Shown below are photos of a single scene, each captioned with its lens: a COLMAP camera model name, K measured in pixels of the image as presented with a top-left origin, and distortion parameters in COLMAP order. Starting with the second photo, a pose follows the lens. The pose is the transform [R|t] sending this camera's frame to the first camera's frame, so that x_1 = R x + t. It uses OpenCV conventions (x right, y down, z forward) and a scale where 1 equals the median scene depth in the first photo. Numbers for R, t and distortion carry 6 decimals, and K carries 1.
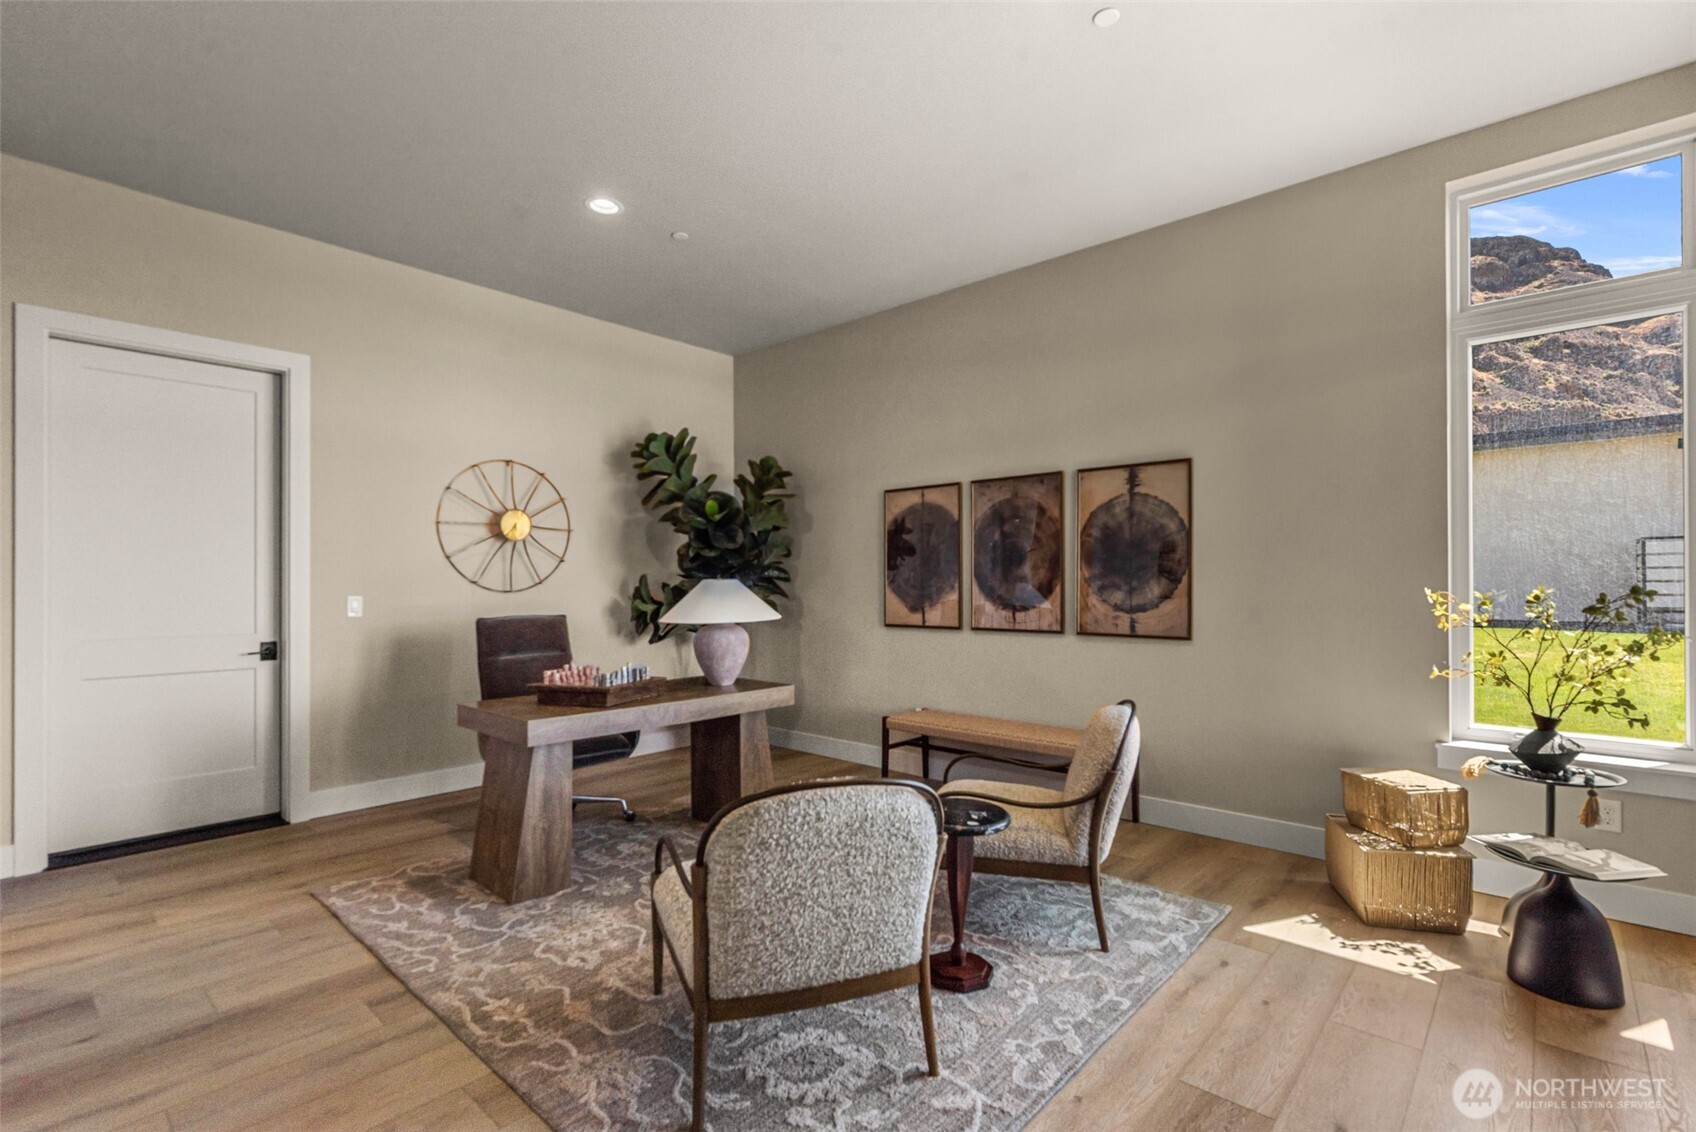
lens RADIAL K [[779.4, 0, 856.3], [0, 779.4, 573.6], [0, 0, 1]] dist [-0.001378, 0.000190]
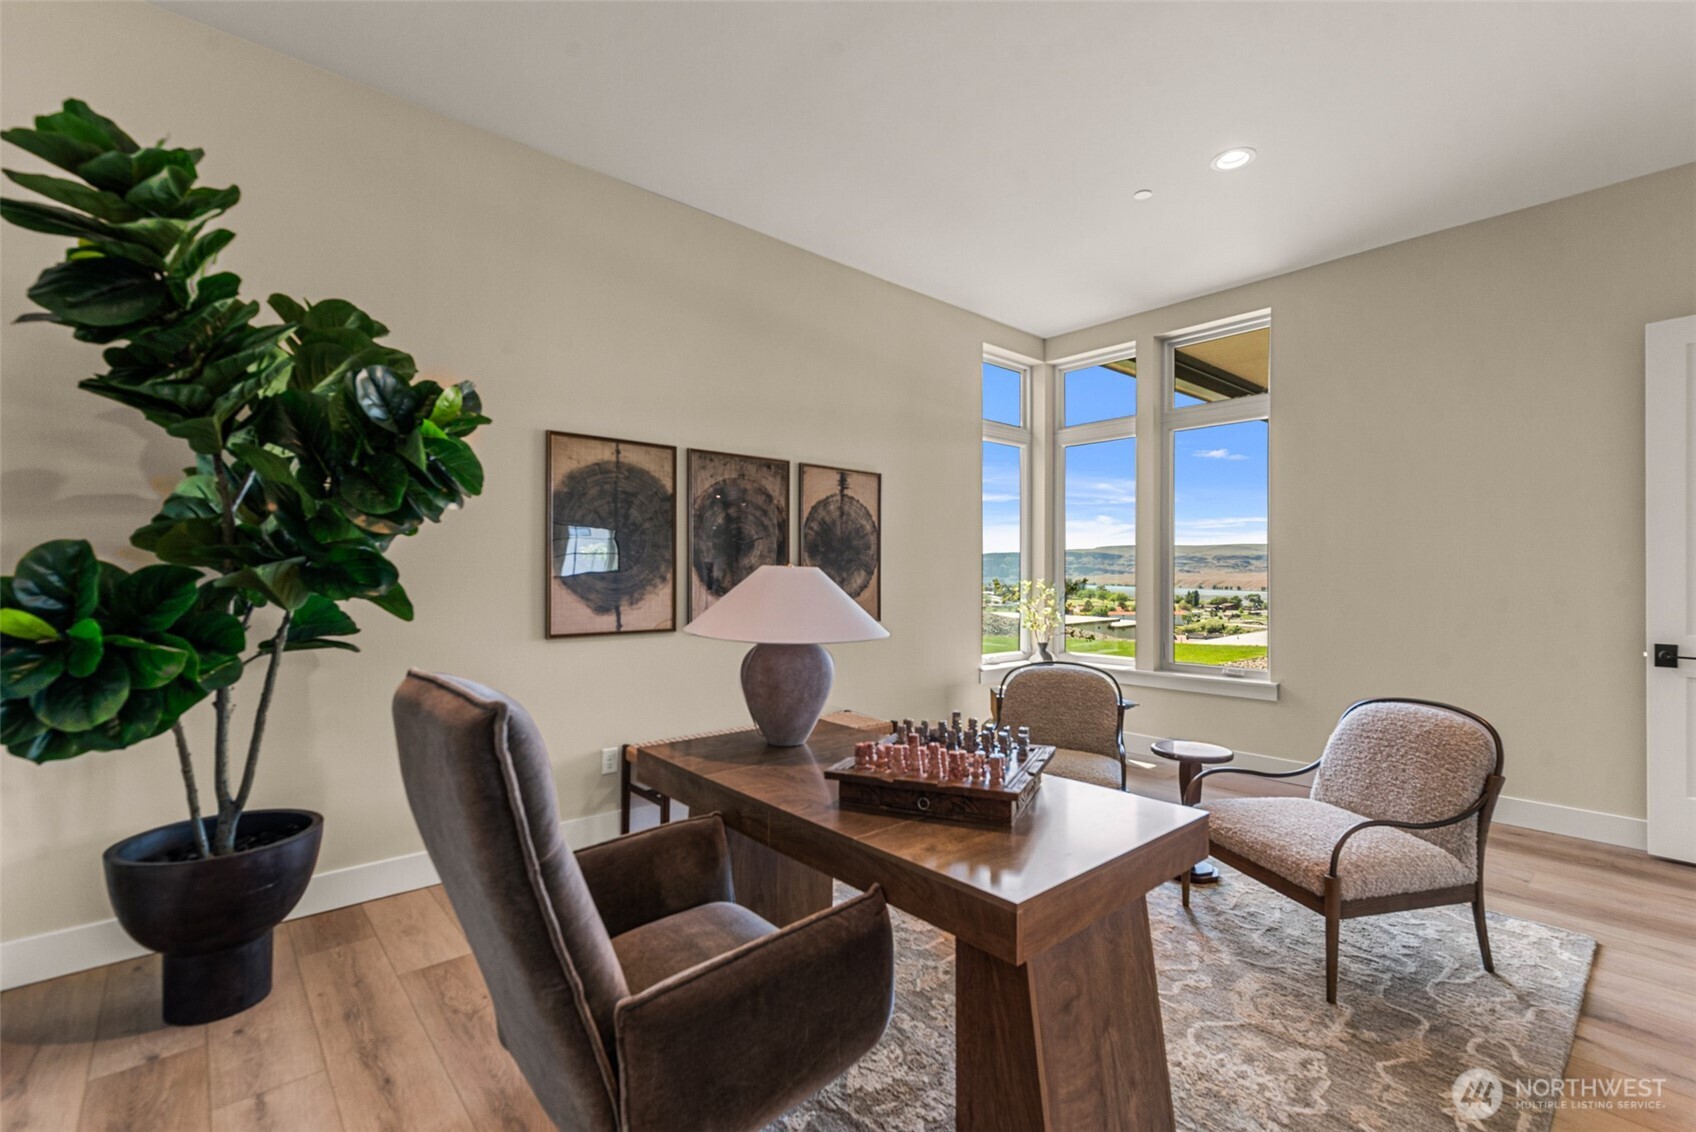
lens RADIAL K [[747.0, 0, 863.4], [0, 747.0, 566.3], [0, 0, 1]] dist [0.002037, -0.000365]
pose [[0.101511, 0.016754, 0.994693, -0.668751], [-0.013806, 0.999786, -0.015430, 0.015637], [-0.994739, -0.012166, 0.101721, 0.804860]]
